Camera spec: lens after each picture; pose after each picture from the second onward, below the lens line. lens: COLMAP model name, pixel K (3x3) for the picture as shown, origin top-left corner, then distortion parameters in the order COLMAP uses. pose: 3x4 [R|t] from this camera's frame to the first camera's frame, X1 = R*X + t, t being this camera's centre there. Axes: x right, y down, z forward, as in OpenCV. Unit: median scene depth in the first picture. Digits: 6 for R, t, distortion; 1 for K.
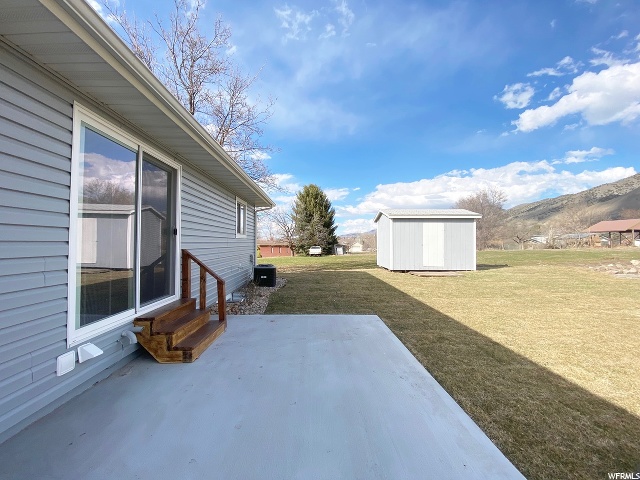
lens RADIAL K [[258.0, 0, 321.7], [0, 258.0, 239.5], [0, 0, 1]] dist [-0.000178, -0.000024]
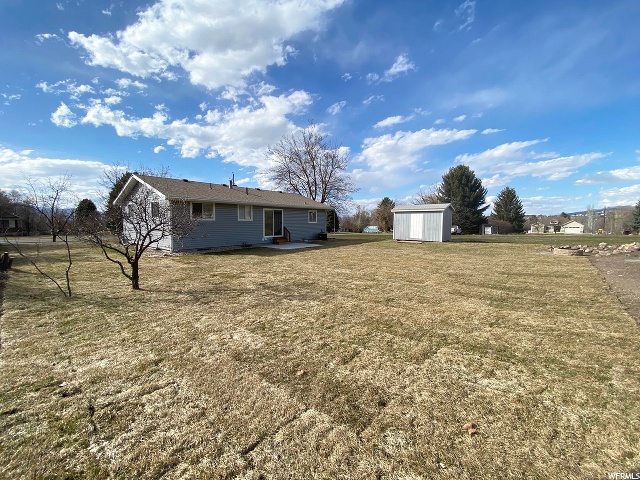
lens RADIAL K [[258.0, 0, 319.9], [0, 258.0, 240.3], [0, 0, 1]] dist [-0.000178, -0.000024]
pose [[0.759714, 0.052271, -0.648153, 1.072736], [0.005104, 0.996254, 0.086326, -0.038932], [0.650237, -0.068892, 0.756602, -0.763674]]
